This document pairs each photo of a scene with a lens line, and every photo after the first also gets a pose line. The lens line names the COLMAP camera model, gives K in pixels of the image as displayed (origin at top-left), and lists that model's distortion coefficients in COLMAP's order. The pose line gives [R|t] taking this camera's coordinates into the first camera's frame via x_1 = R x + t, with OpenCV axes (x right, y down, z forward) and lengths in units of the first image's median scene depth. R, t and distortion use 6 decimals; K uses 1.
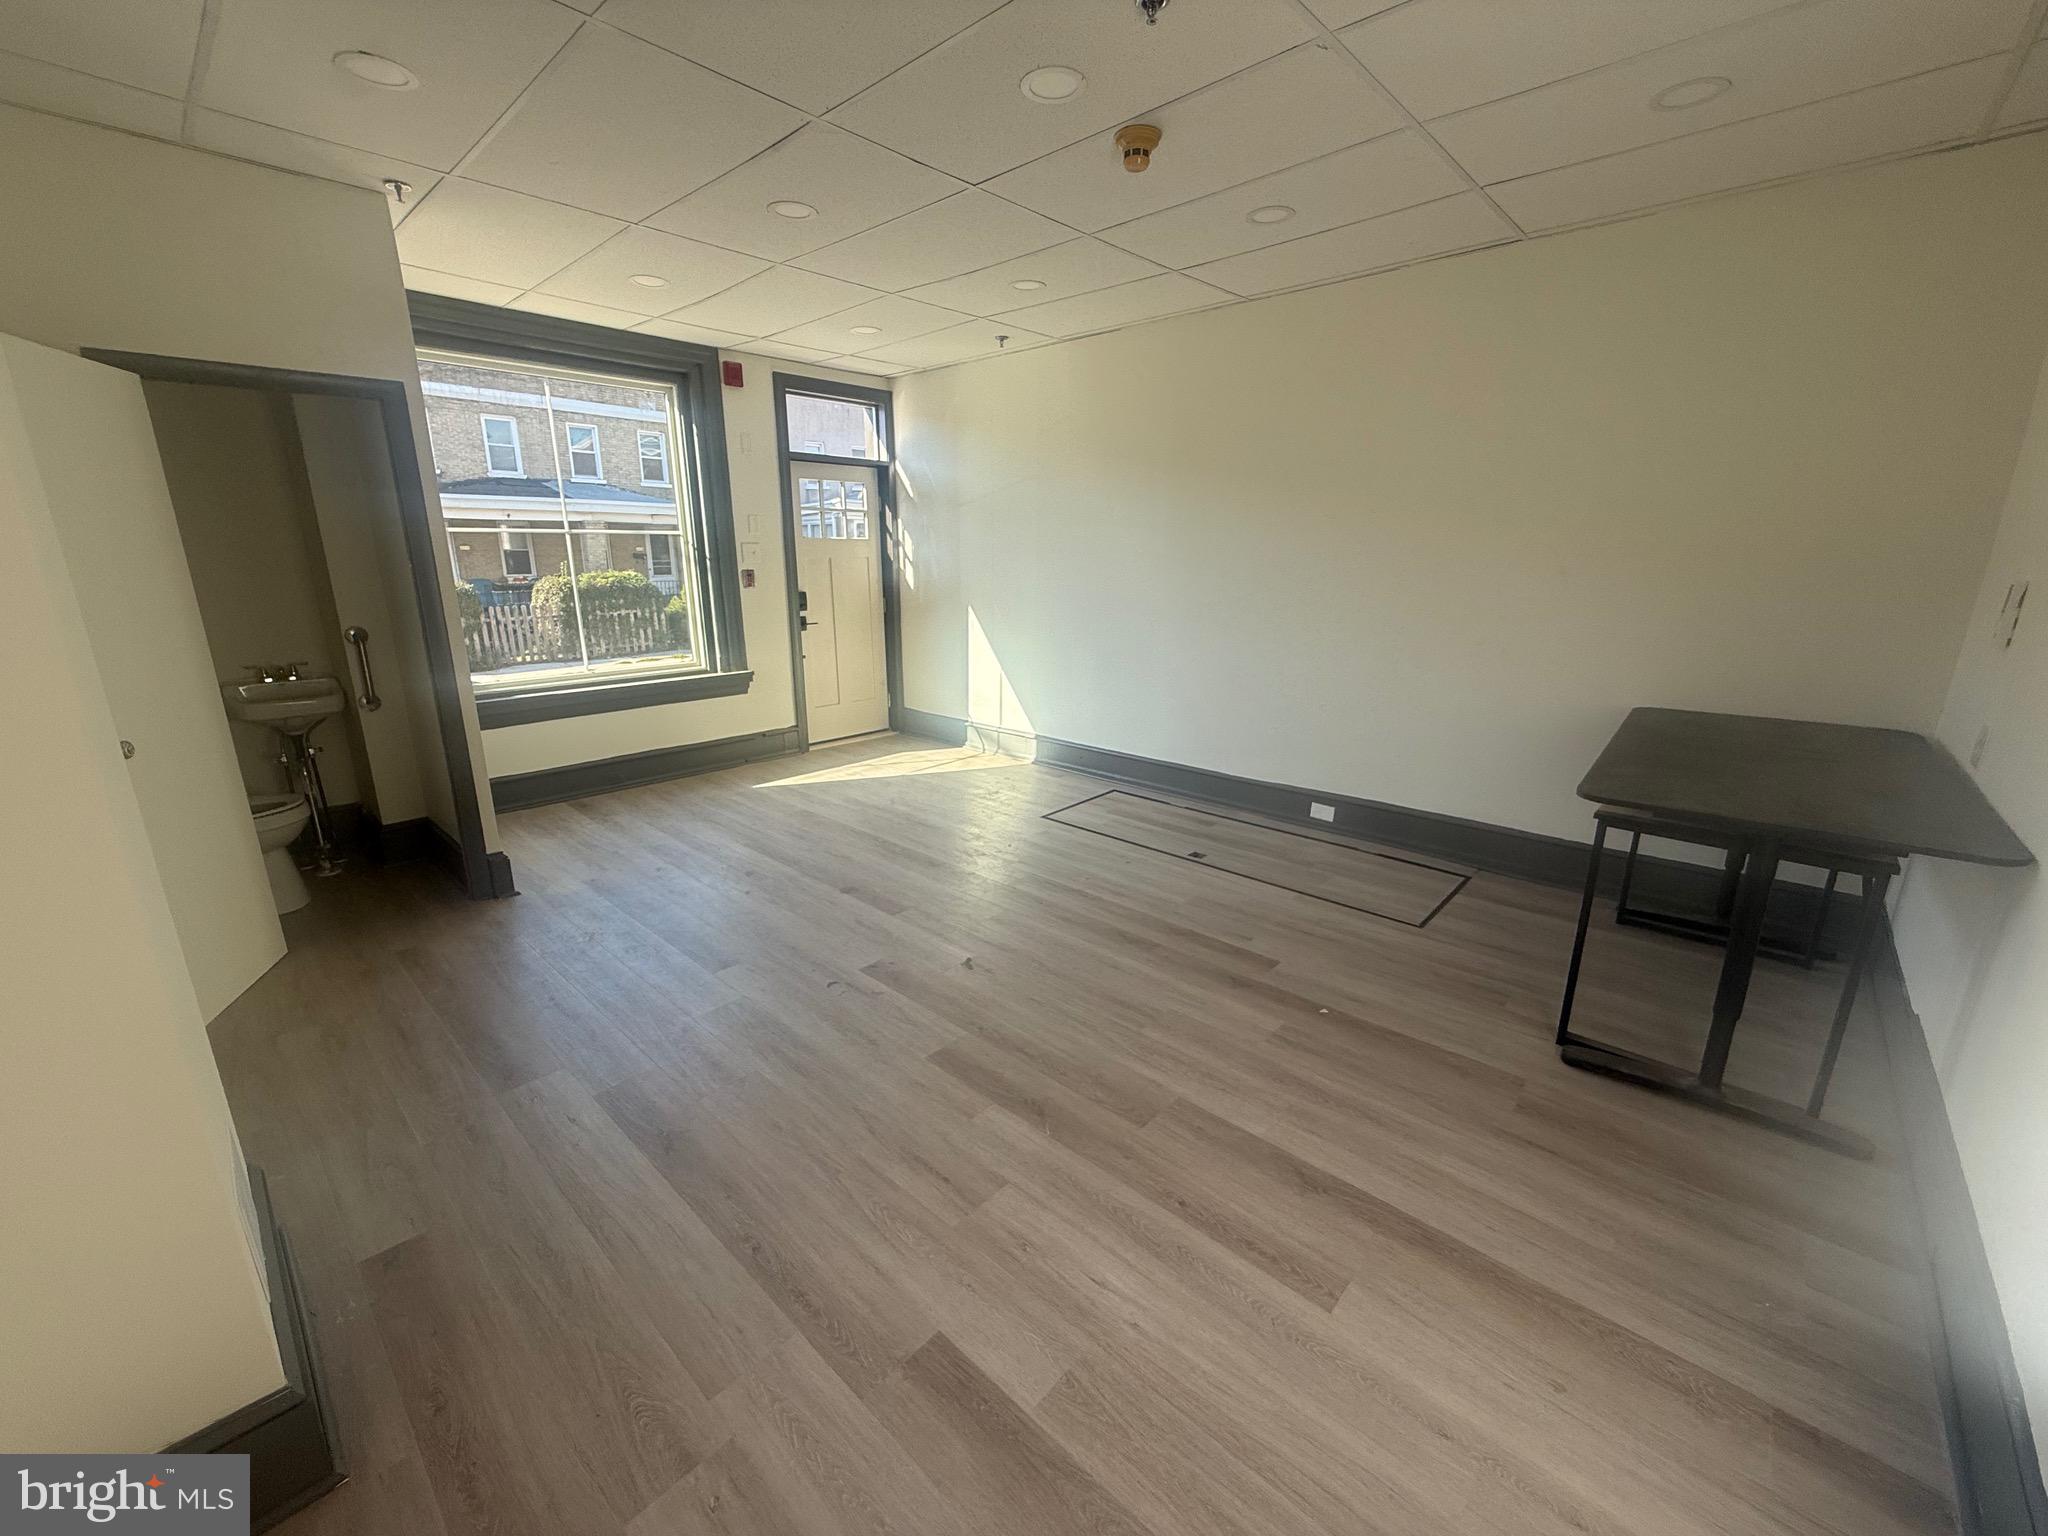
lens RADIAL K [[815.7, 0, 1022.6], [0, 815.7, 766.9], [0, 0, 1]] dist [-0.000308, -0.000007]
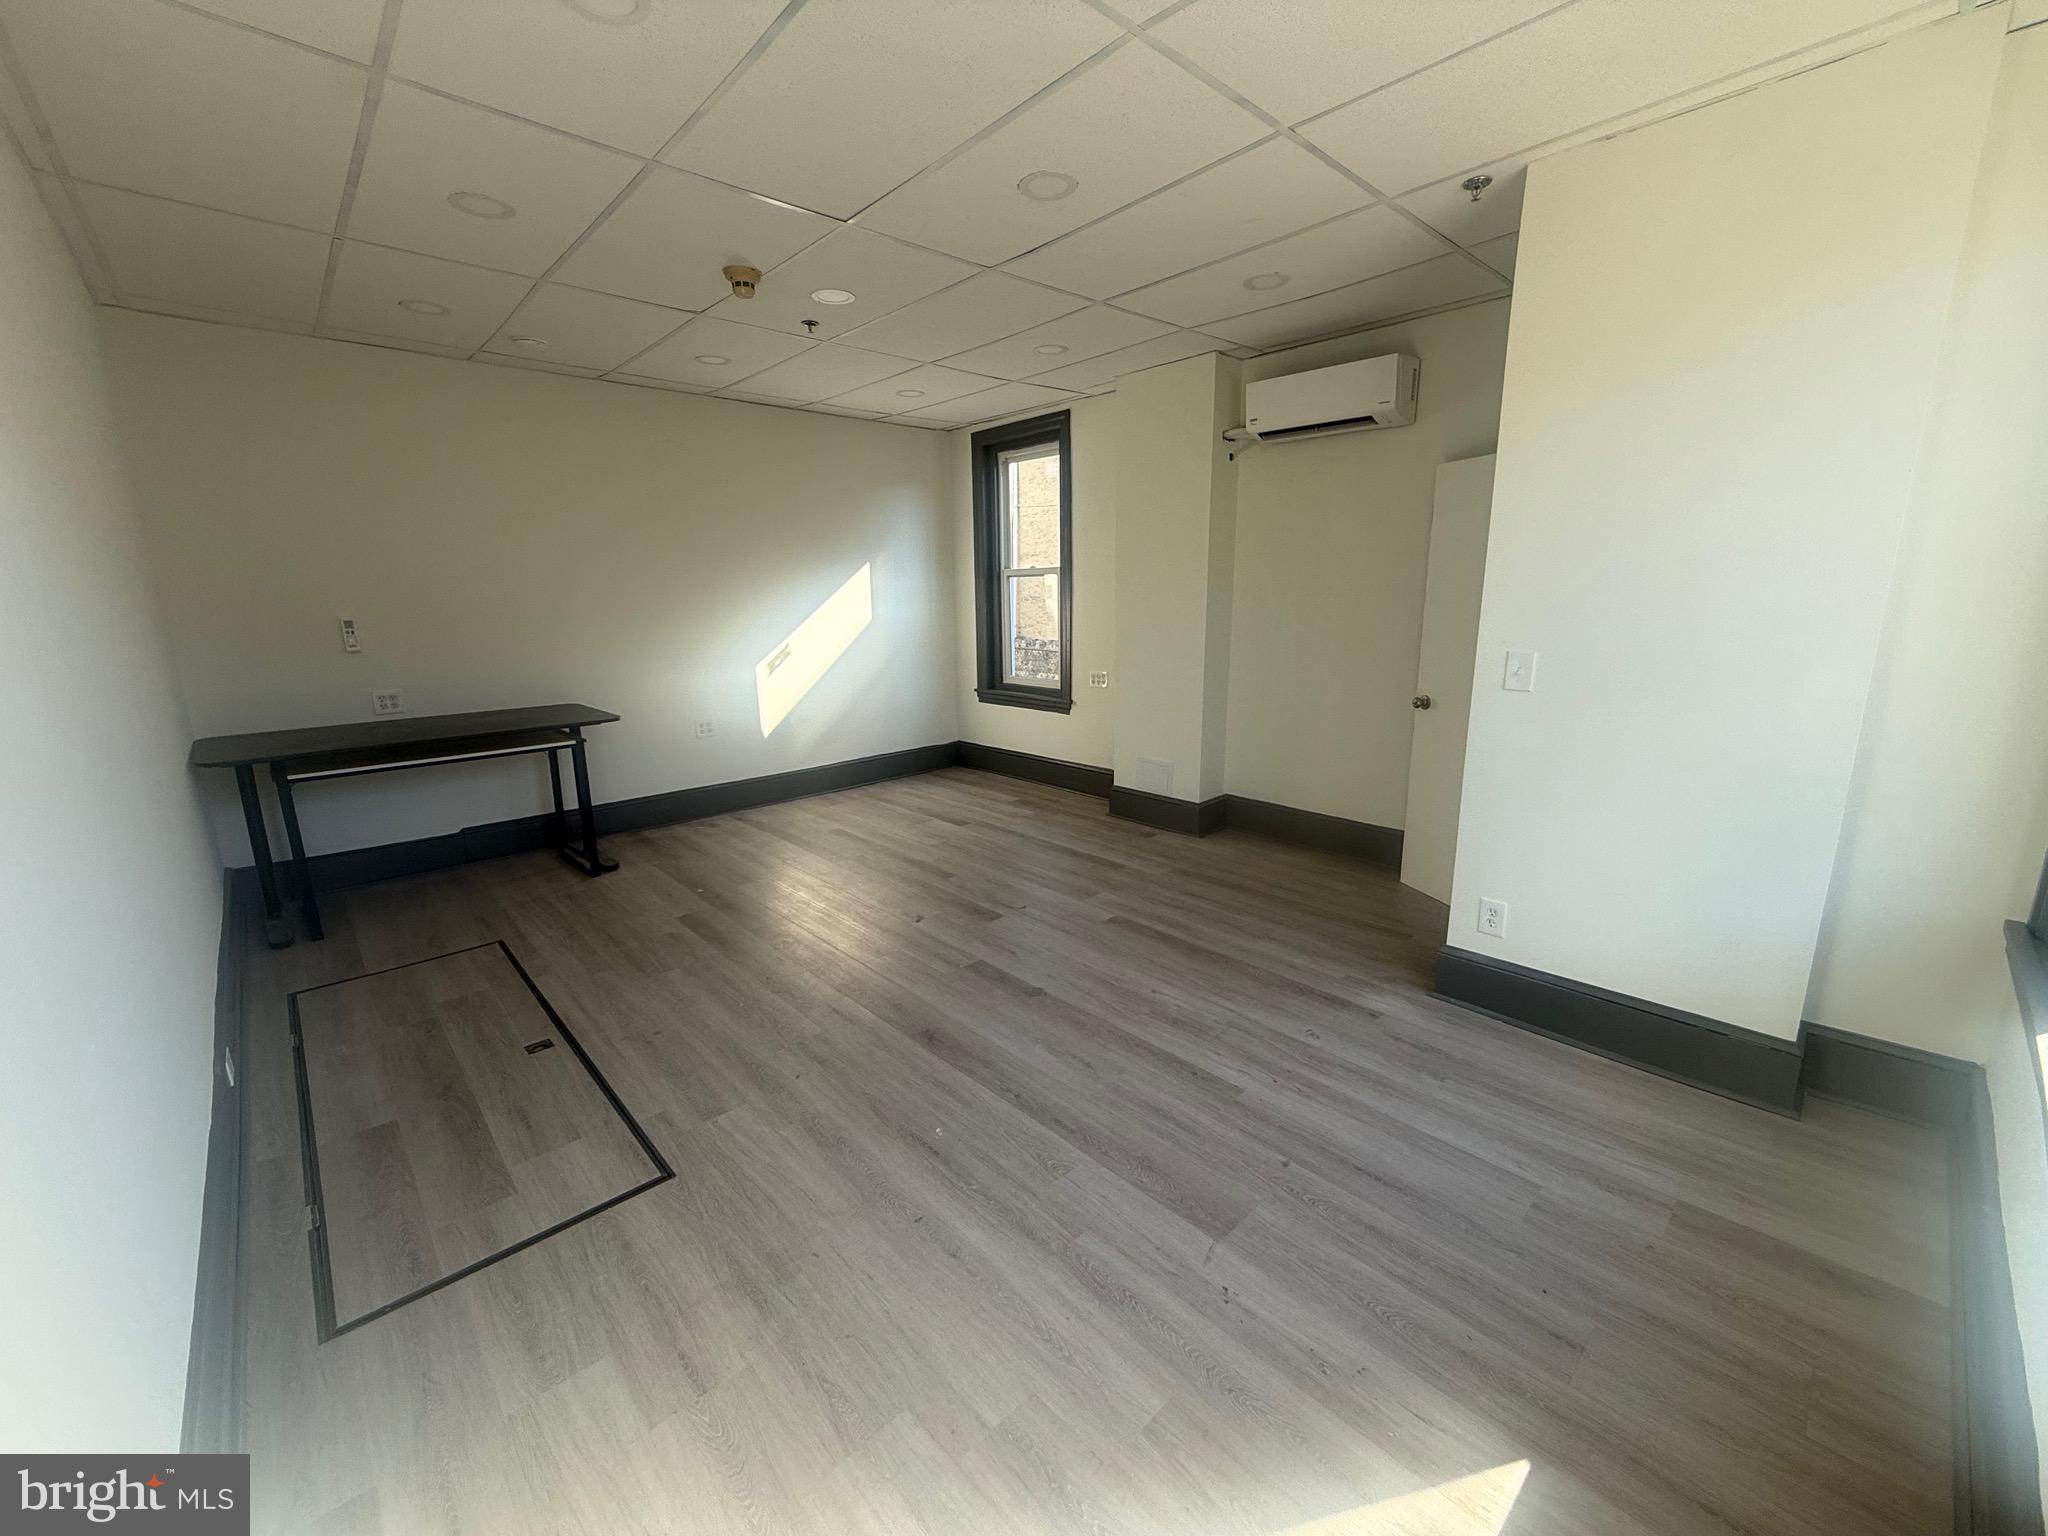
lens RADIAL K [[806.7, 0, 1020.6], [0, 806.7, 771.4], [0, 0, 1]] dist [0.000847, -0.000034]
pose [[-0.996756, -0.005187, 0.080317, -0.238469], [0.032846, 0.884822, 0.464770, -0.396335], [-0.073477, 0.465901, -0.881781, 1.472202]]
